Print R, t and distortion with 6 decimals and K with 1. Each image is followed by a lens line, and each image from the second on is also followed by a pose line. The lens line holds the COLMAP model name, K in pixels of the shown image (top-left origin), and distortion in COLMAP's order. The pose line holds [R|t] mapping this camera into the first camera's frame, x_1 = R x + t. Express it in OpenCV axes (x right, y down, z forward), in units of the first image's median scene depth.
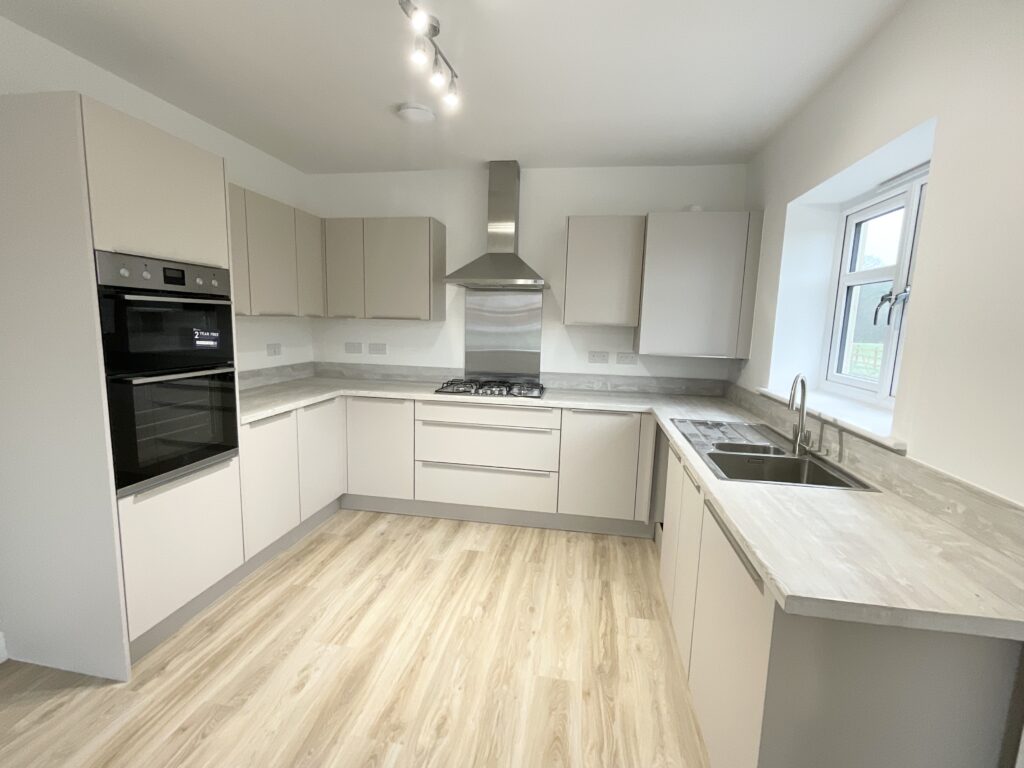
lens RADIAL K [[447.3, 0, 512.0], [0, 447.3, 384.0], [0, 0, 1]] dist [-0.014980, 0.000069]
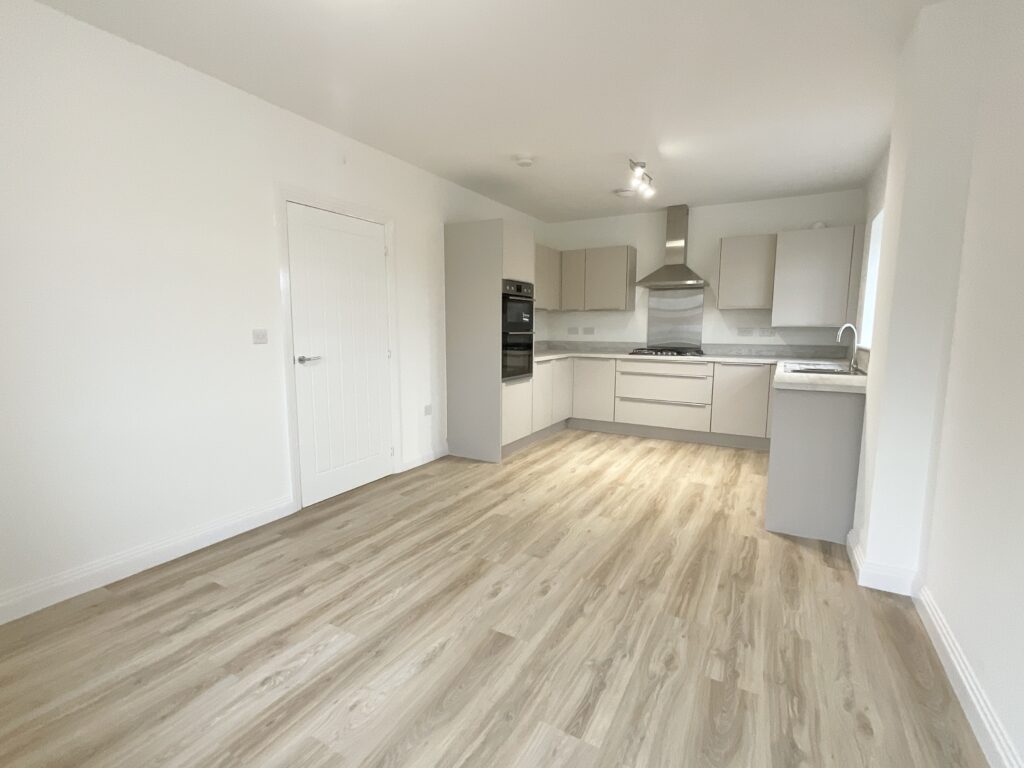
lens RADIAL K [[447.3, 0, 512.0], [0, 447.3, 384.0], [0, 0, 1]] dist [-0.014980, 0.000069]
pose [[0.933142, 0.018997, -0.359005, 0.014976], [-0.024414, 0.999646, -0.010561, 0.174745], [0.358678, 0.018620, 0.933276, -0.737341]]
